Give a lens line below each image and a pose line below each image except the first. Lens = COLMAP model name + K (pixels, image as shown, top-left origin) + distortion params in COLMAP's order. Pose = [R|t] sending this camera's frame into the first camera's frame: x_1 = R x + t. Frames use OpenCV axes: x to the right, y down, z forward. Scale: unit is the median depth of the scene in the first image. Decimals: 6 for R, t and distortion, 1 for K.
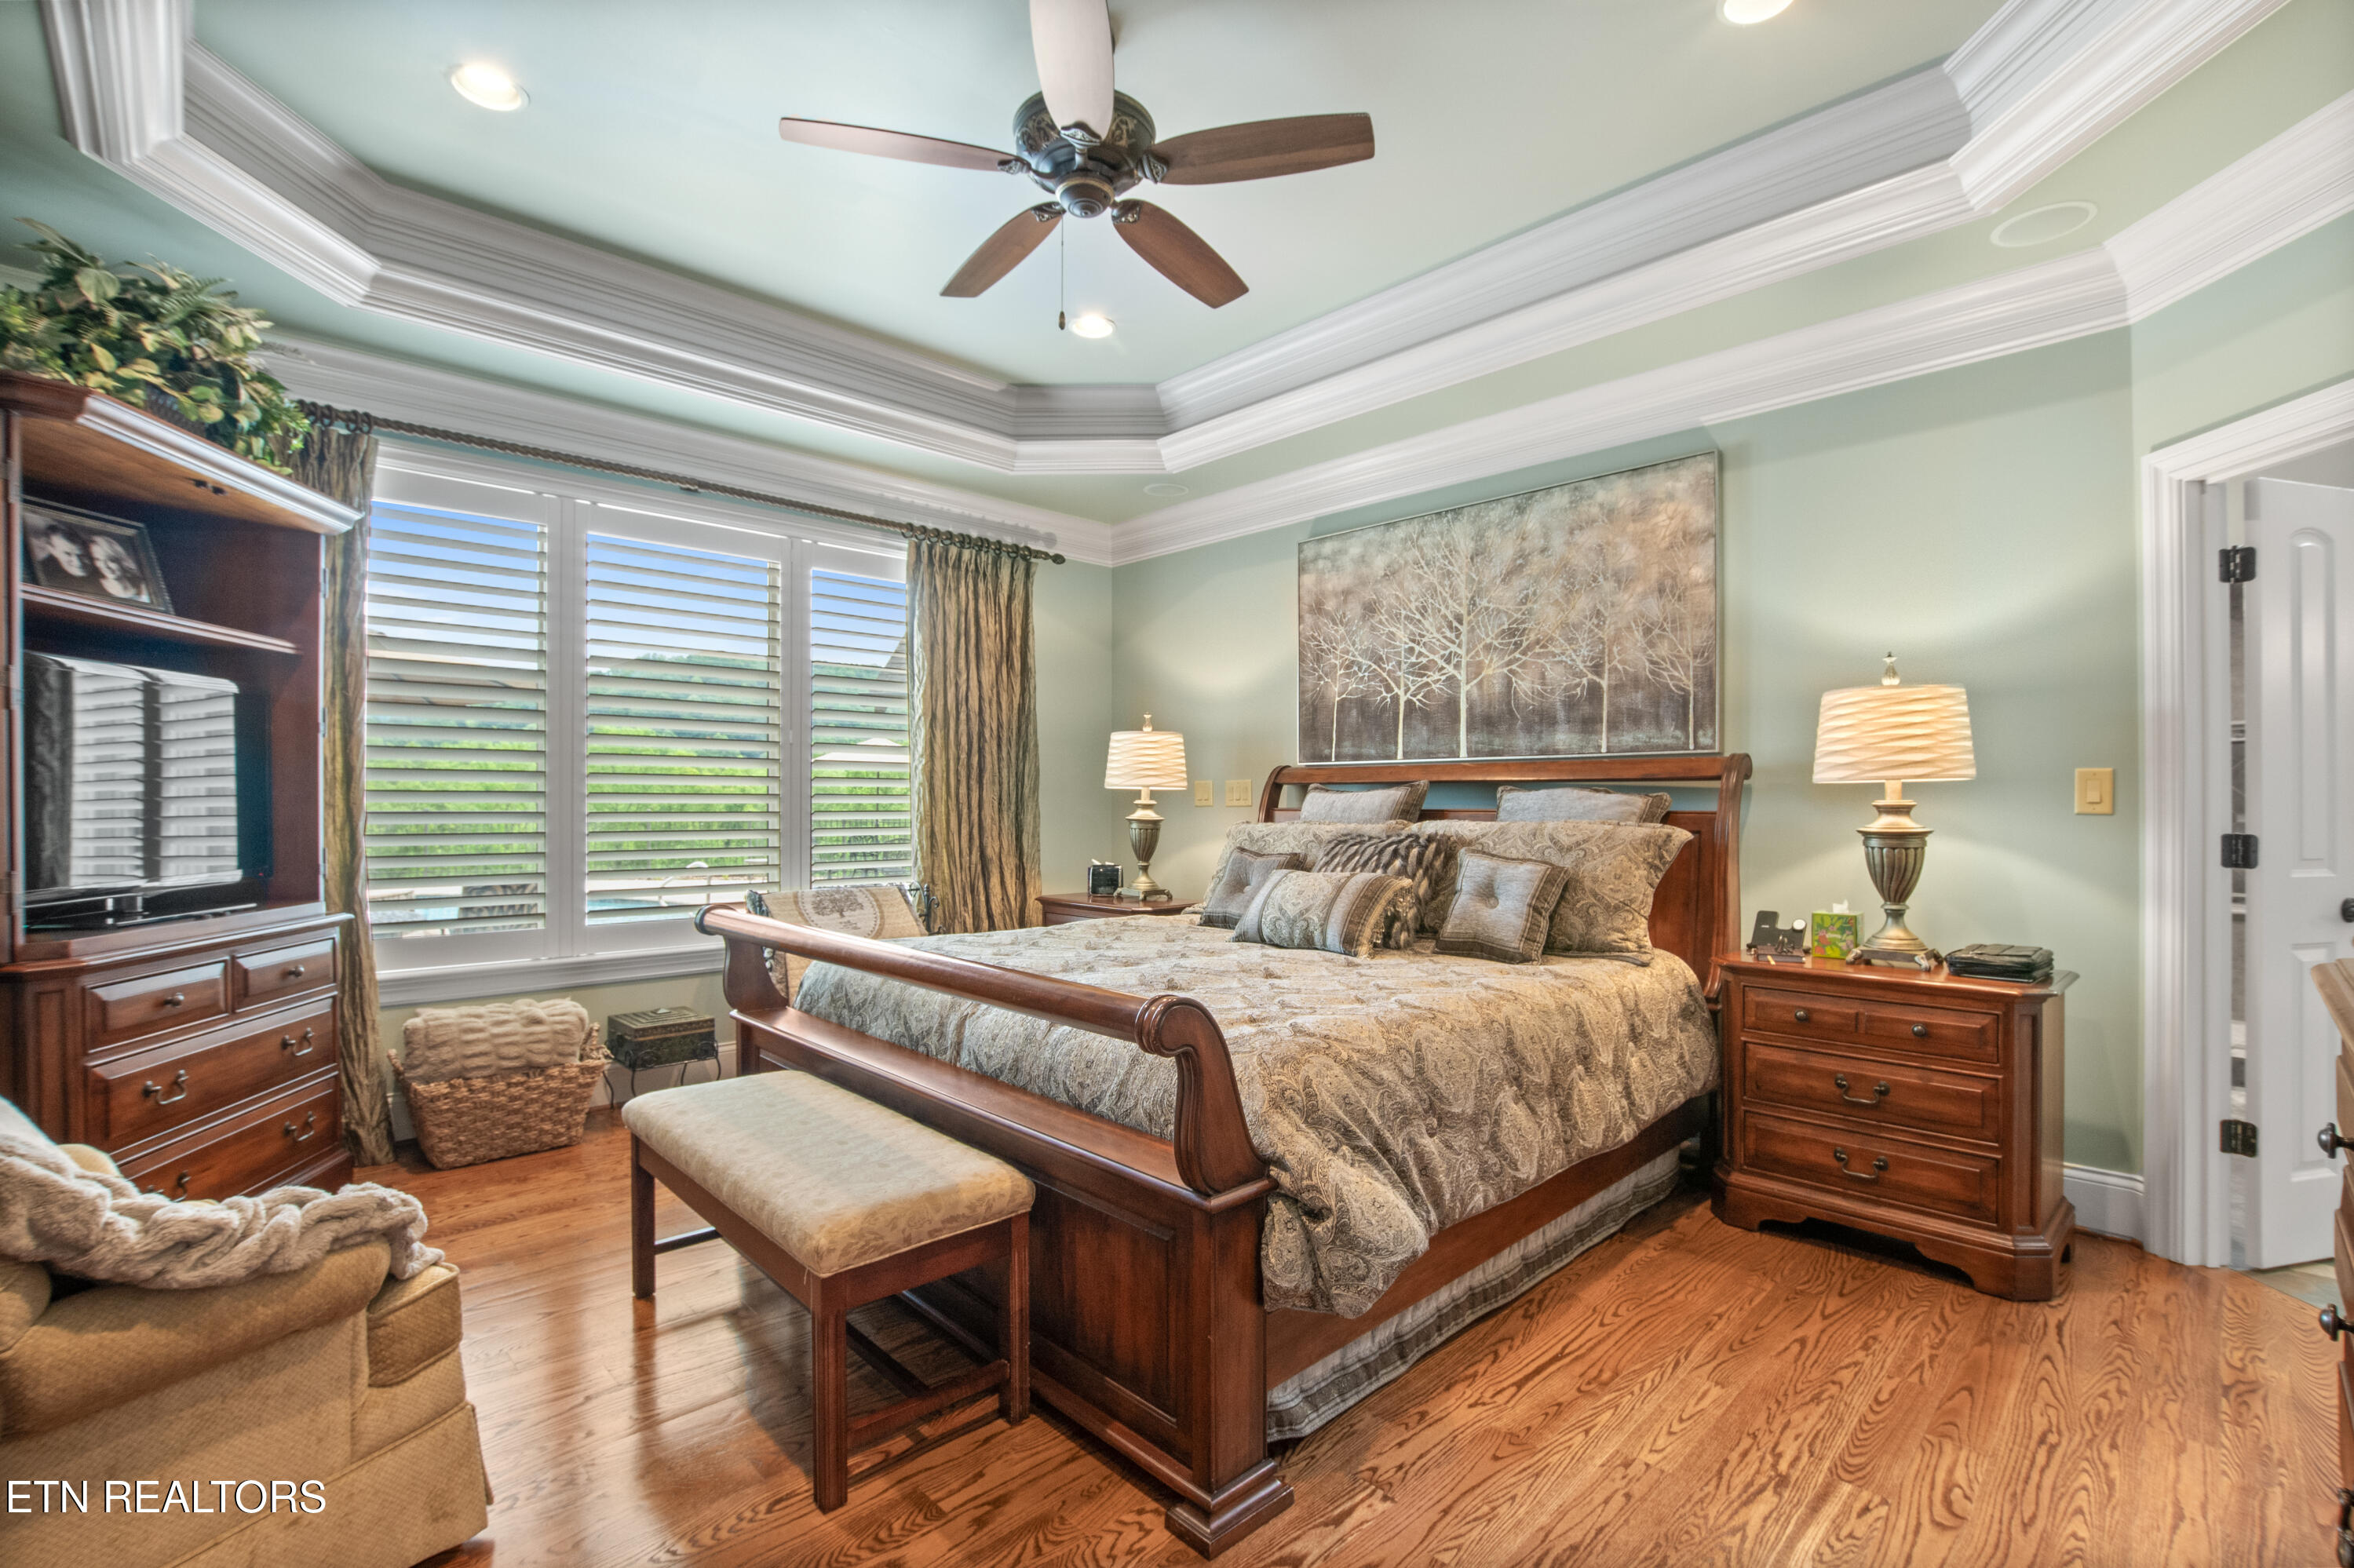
lens RADIAL K [[1057.4, 0, 1193.1], [0, 1057.4, 798.6], [0, 0, 1]] dist [-0.031650, 0.002569]
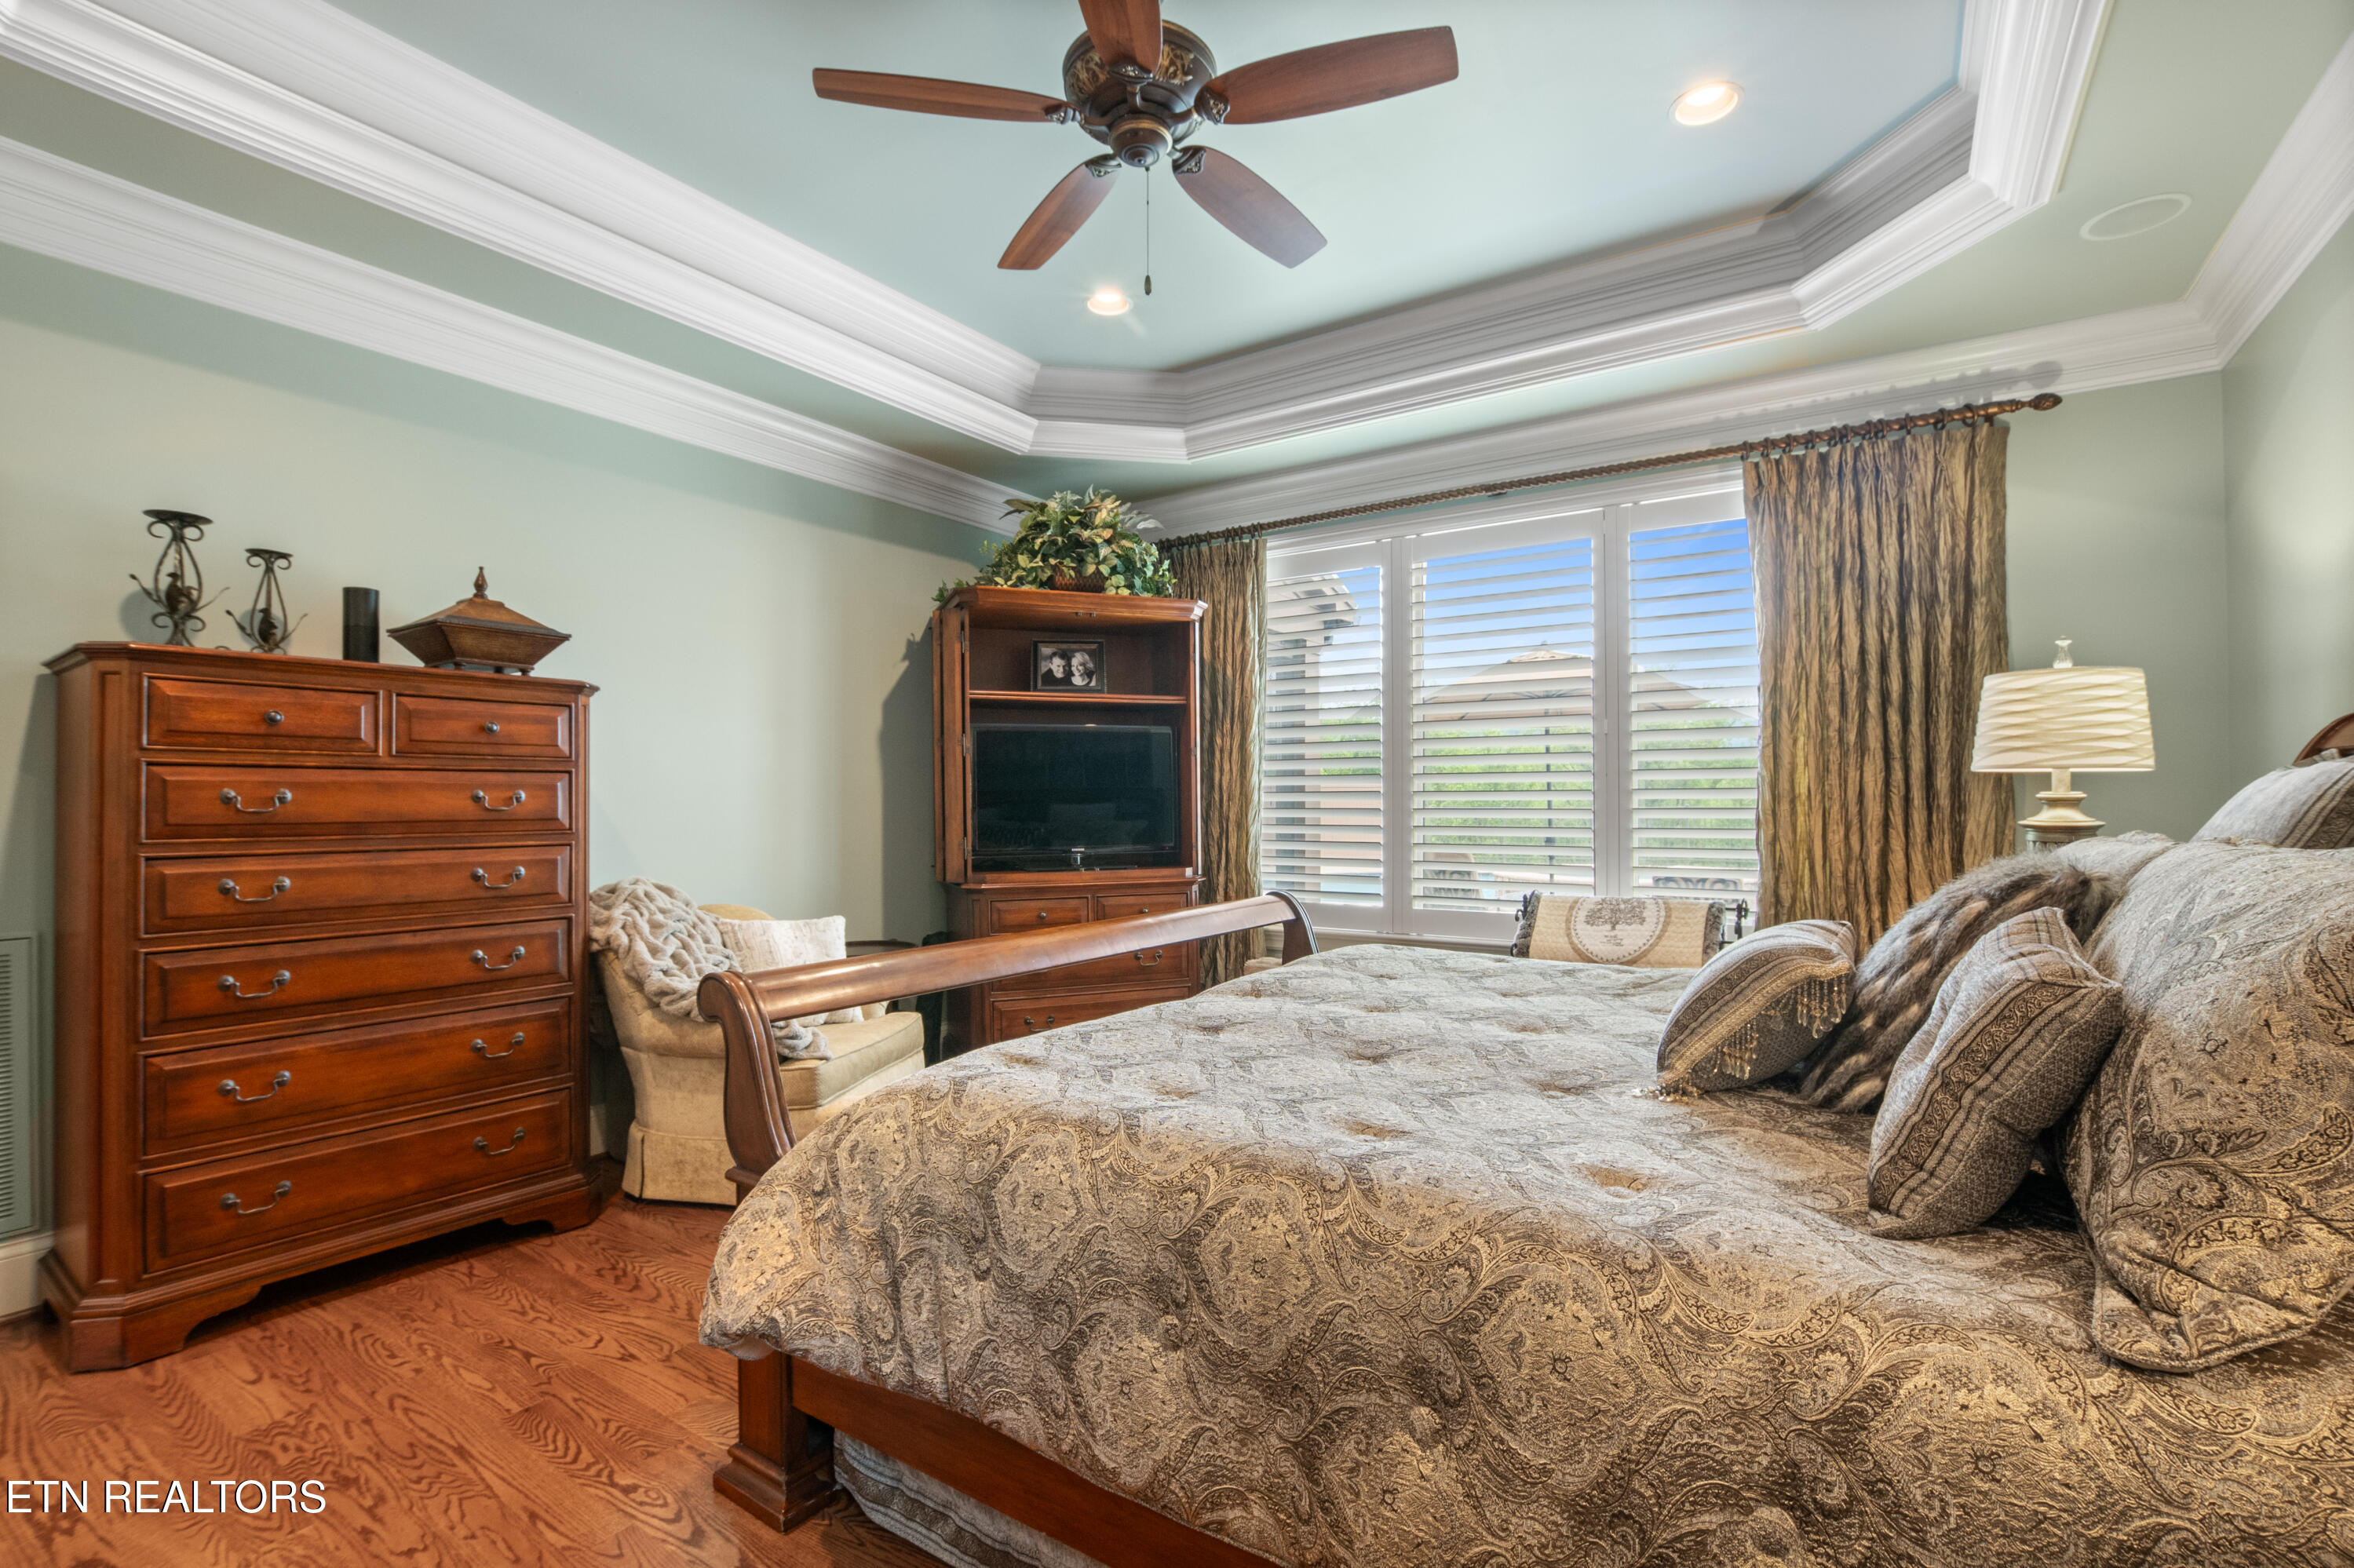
lens RADIAL K [[1057.4, 0, 1185.4], [0, 1057.4, 797.3], [0, 0, 1]] dist [-0.031650, 0.002569]
pose [[0.194329, -0.005599, -0.980920, 0.441626], [0.009307, 0.999949, -0.003864, 0.002580], [0.980892, -0.008378, 0.194371, 0.470868]]
